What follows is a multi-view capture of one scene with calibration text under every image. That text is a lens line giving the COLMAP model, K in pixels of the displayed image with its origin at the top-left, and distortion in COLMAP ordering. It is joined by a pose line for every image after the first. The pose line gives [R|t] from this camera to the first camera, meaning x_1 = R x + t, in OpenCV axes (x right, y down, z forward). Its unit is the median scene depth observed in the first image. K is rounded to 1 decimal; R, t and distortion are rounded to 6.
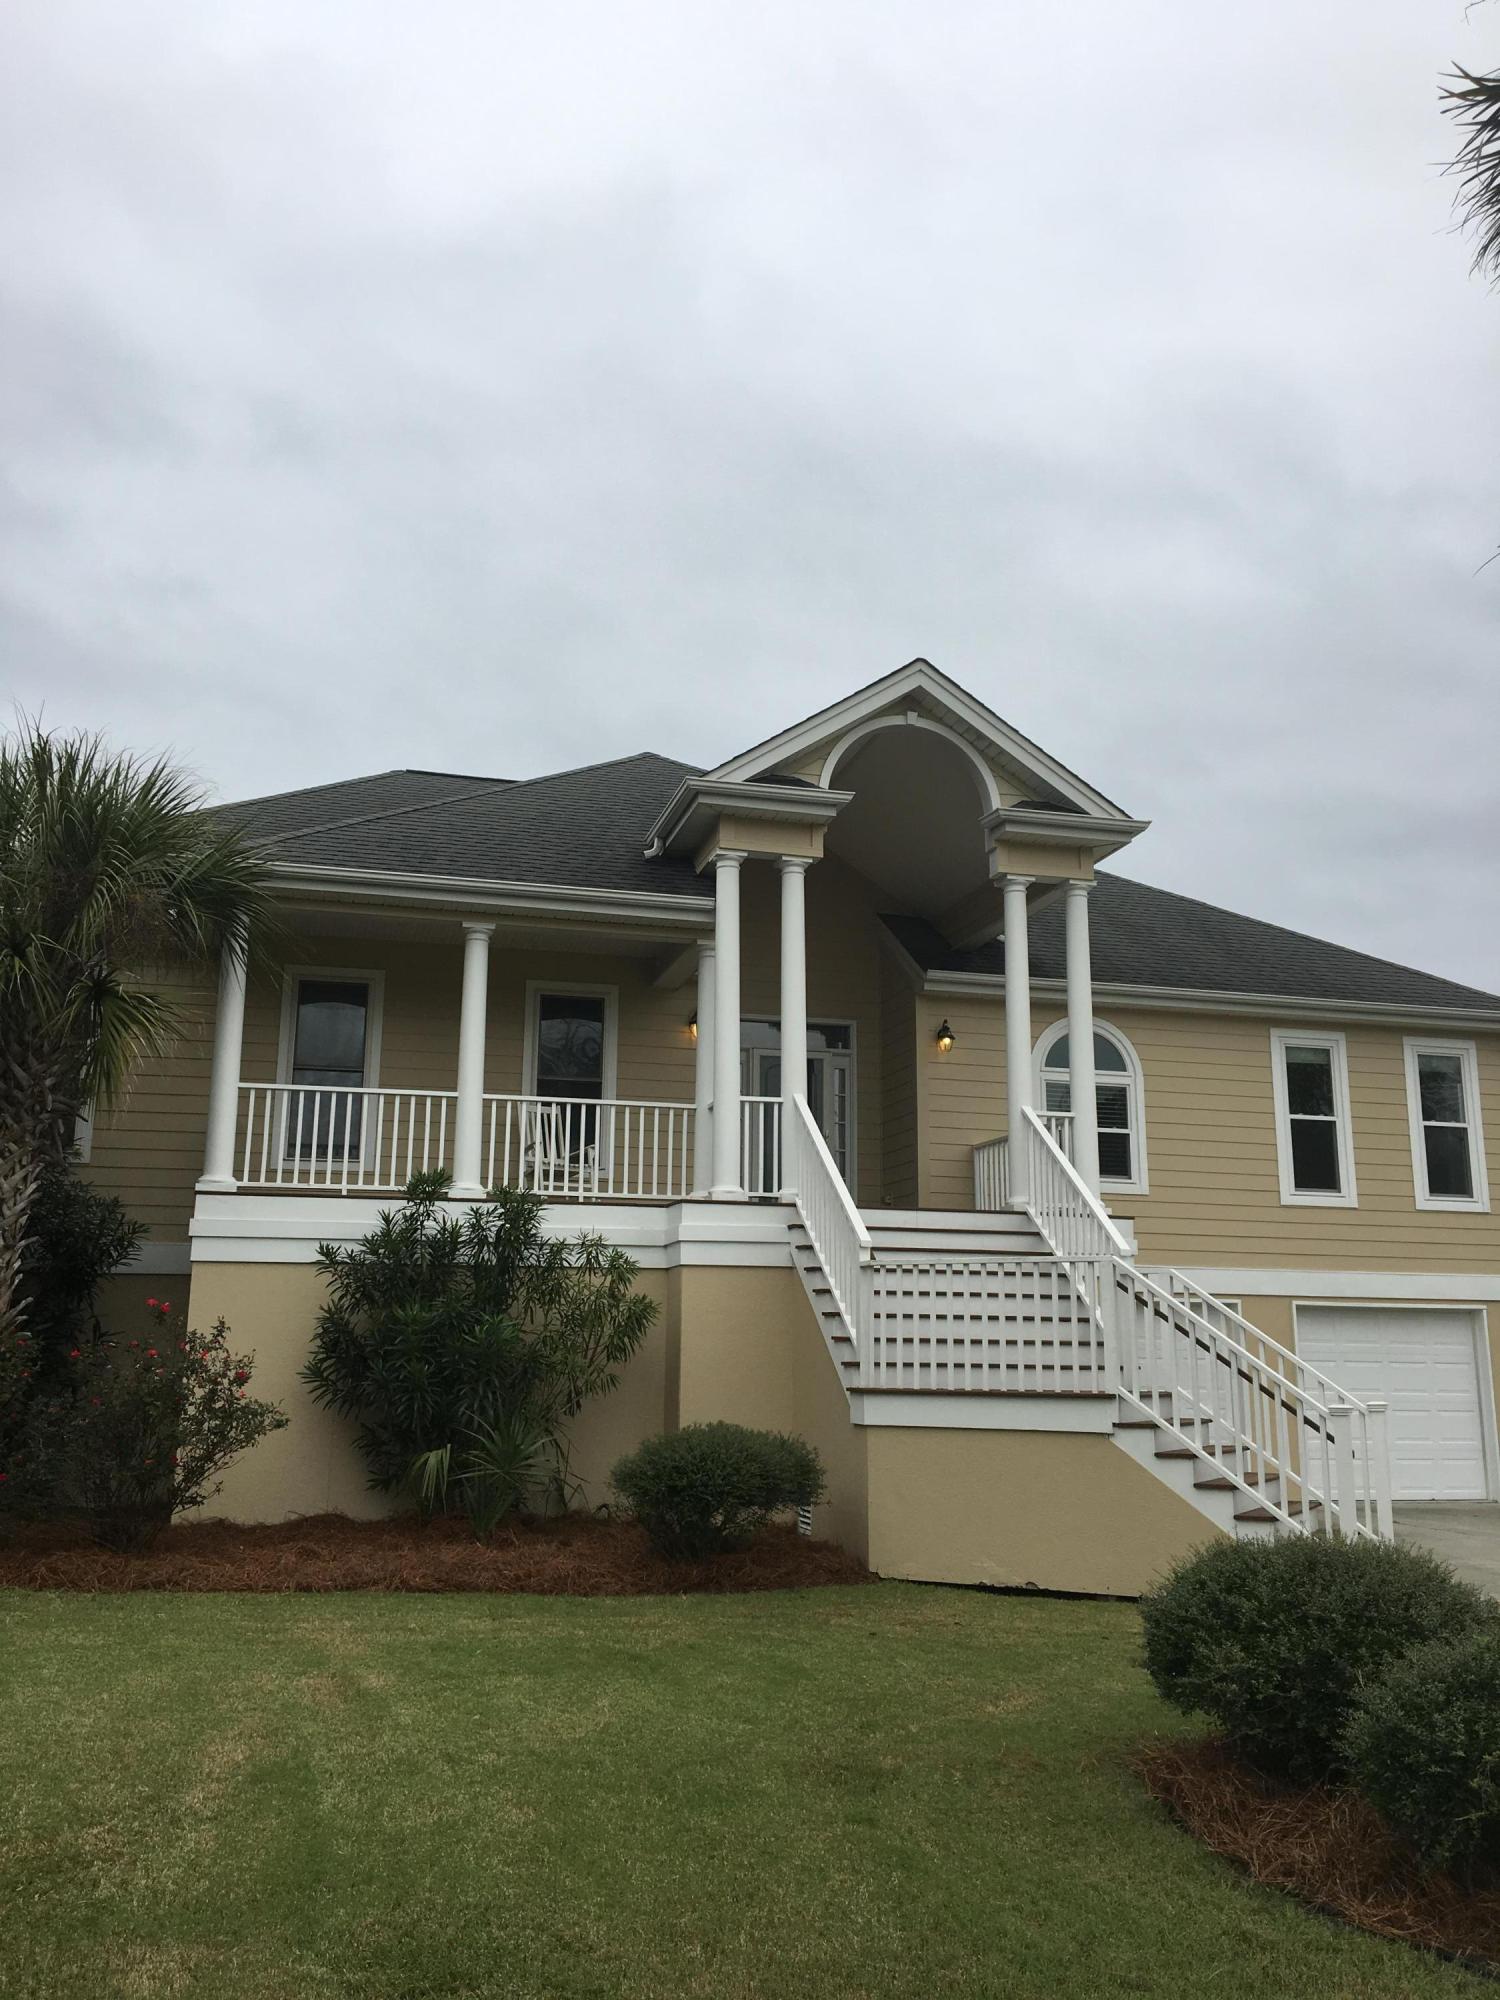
lens RADIAL K [[1683.7, 0, 750.0], [0, 1683.7, 1000.0], [0, 0, 1]] dist [0.127169, -0.242250]
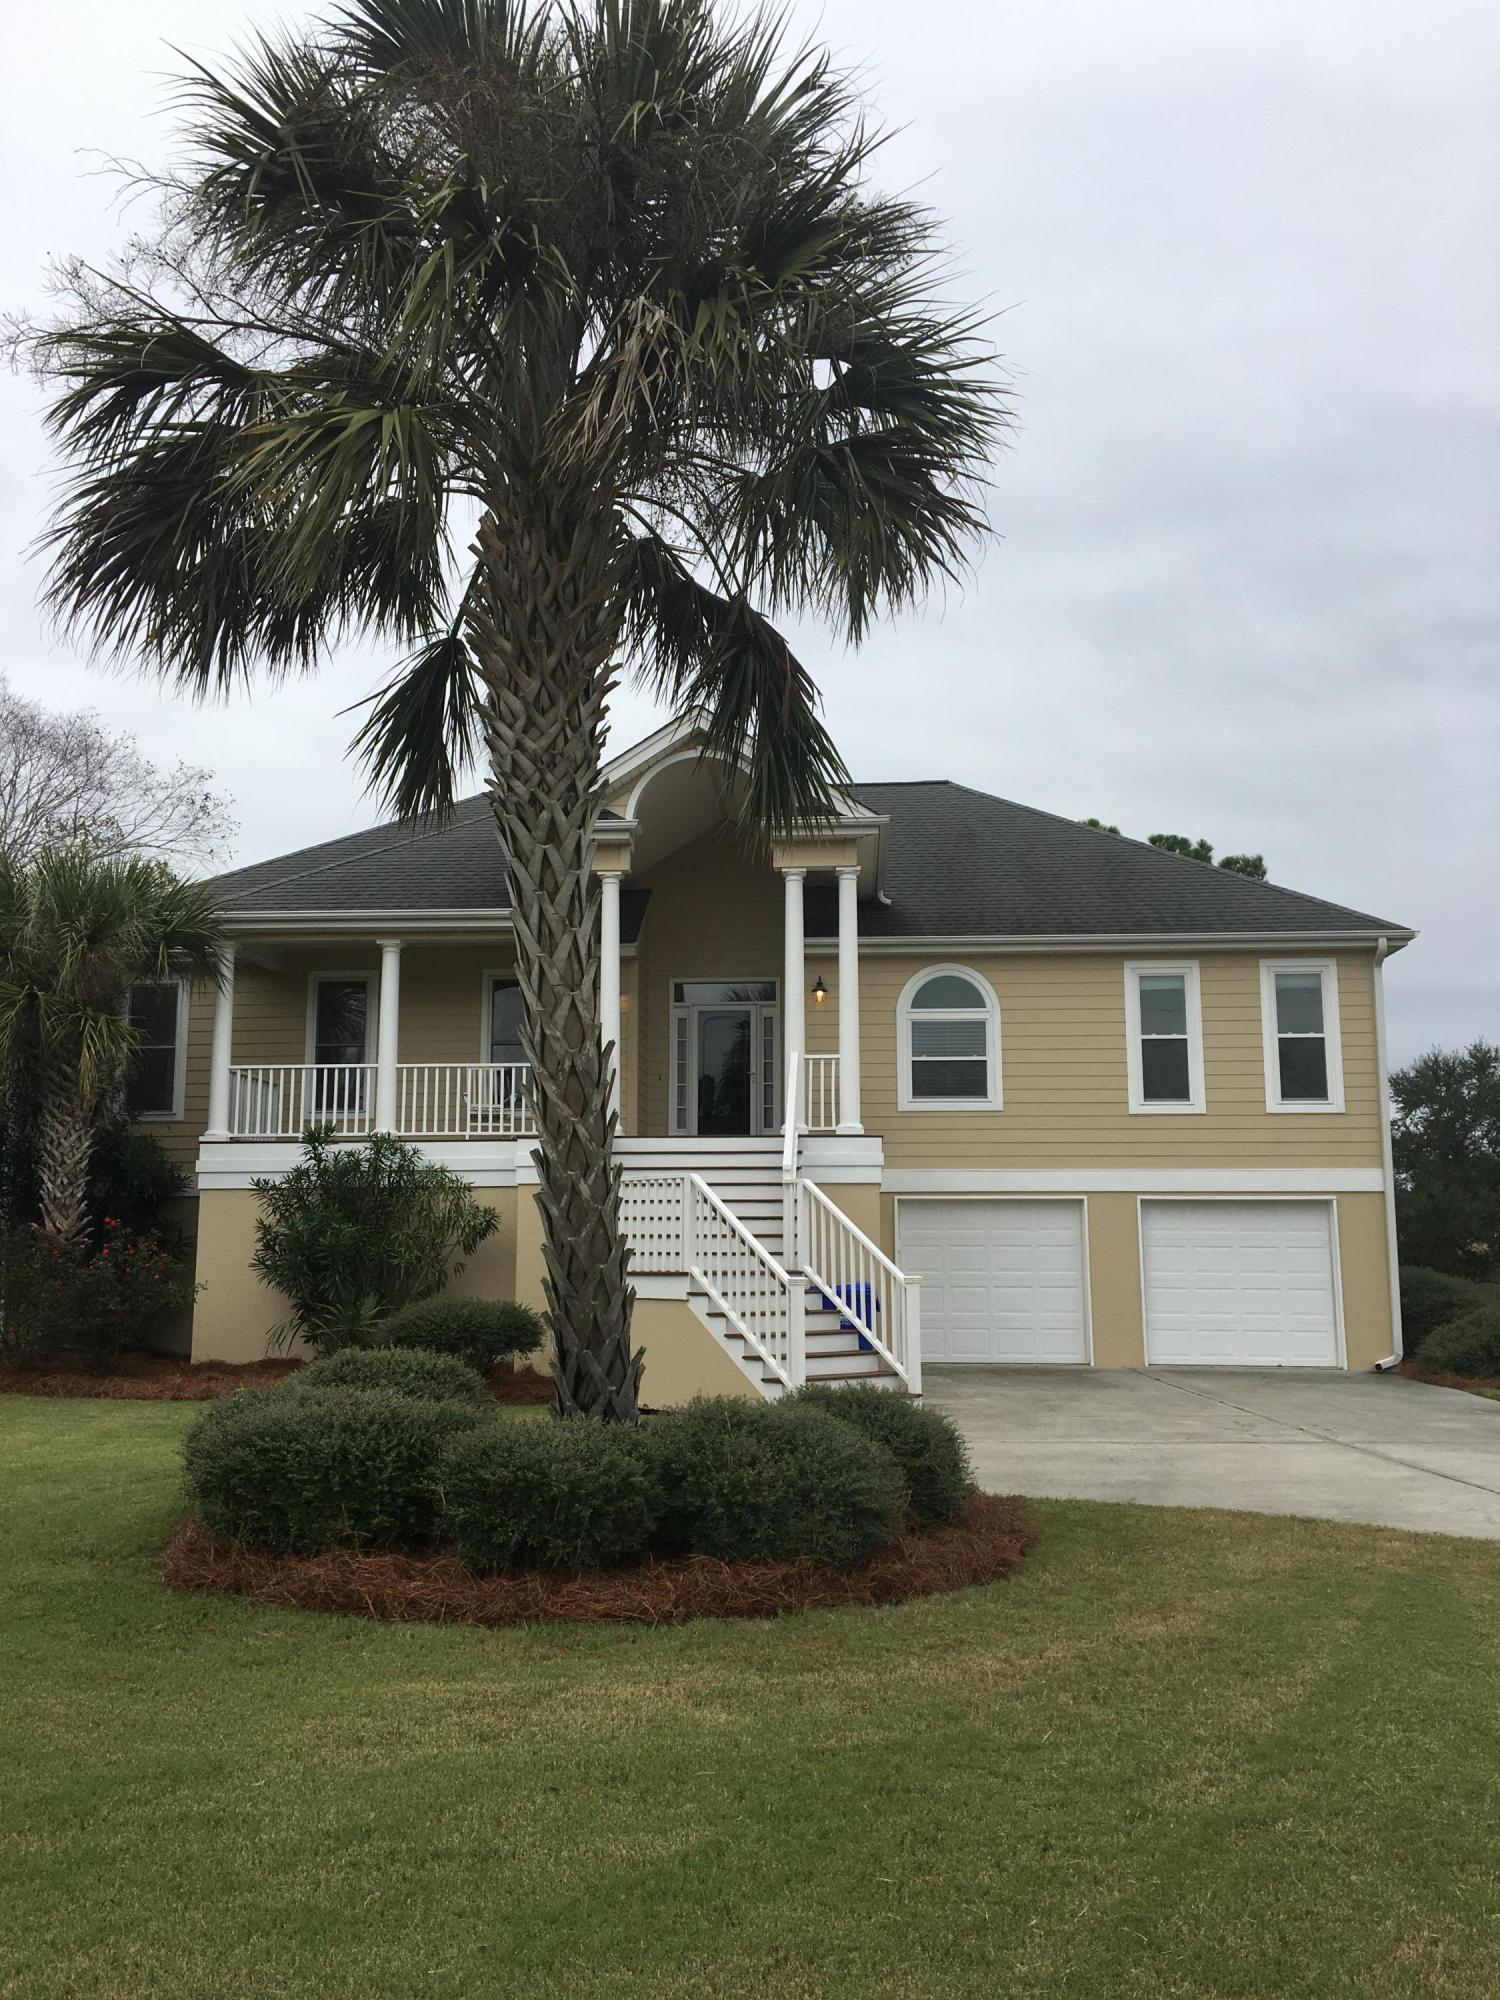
lens RADIAL K [[1683.7, 0, 750.0], [0, 1683.7, 1000.0], [0, 0, 1]] dist [0.127169, -0.242250]
pose [[0.946522, -0.056750, -0.317608, 0.540022], [0.075777, 0.995975, 0.047868, -0.039571], [0.313614, -0.069375, 0.947013, -0.210222]]
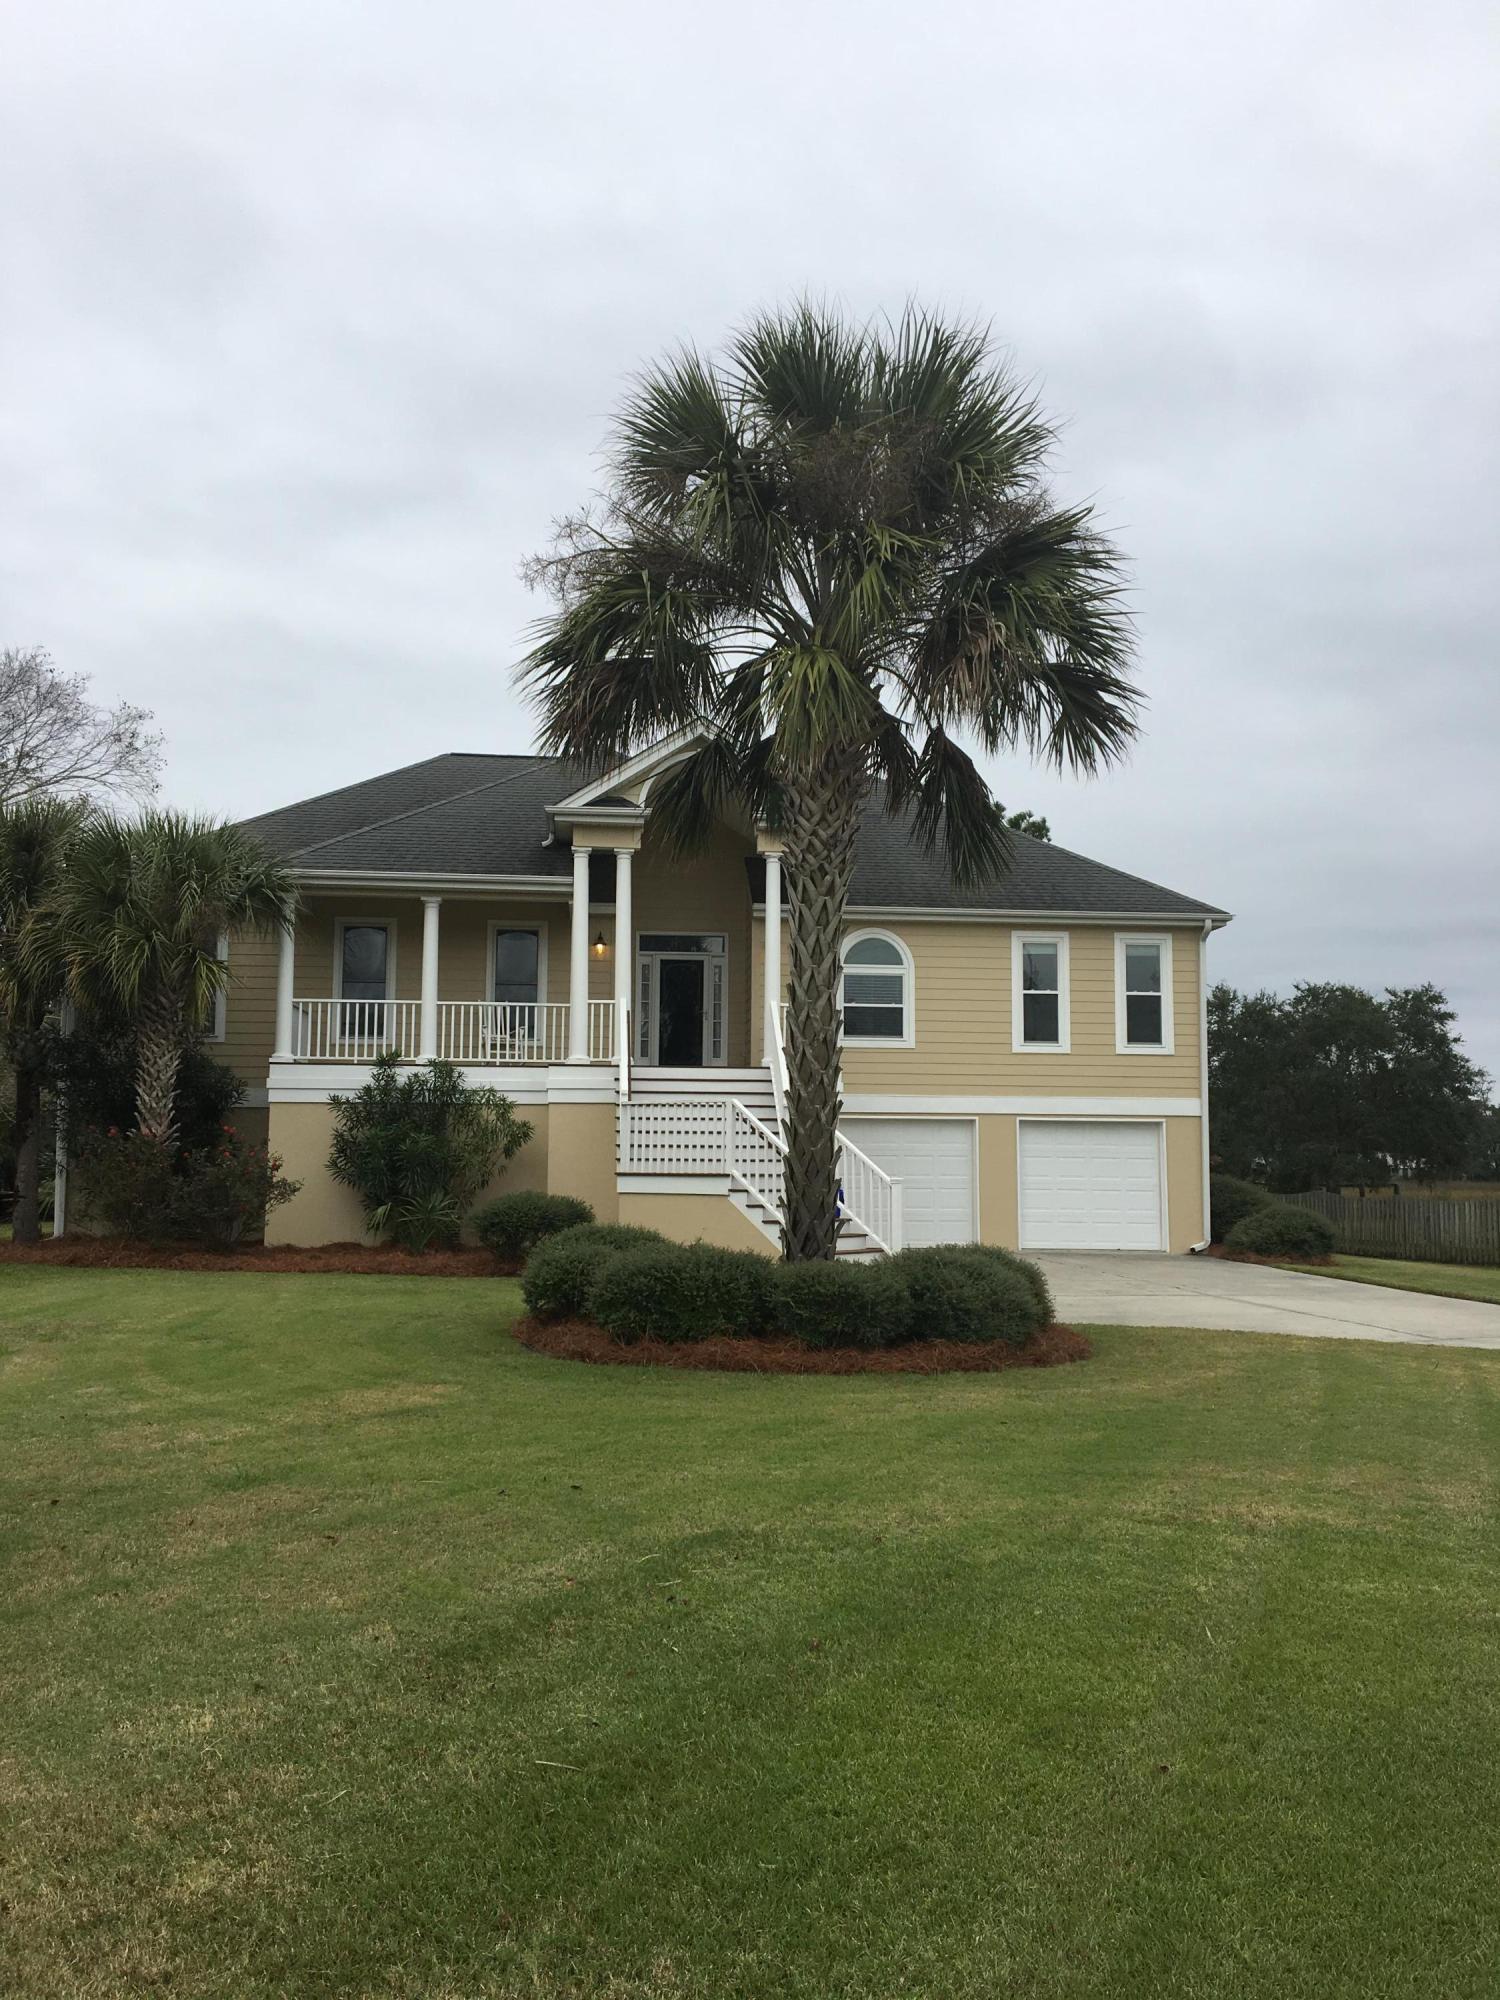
lens RADIAL K [[1683.7, 0, 750.0], [0, 1683.7, 1000.0], [0, 0, 1]] dist [0.127169, -0.242250]
pose [[0.986339, -0.016925, -0.163857, 0.404039], [0.035163, 0.993414, 0.109054, -0.112098], [0.160932, -0.113326, 0.980438, -0.560320]]
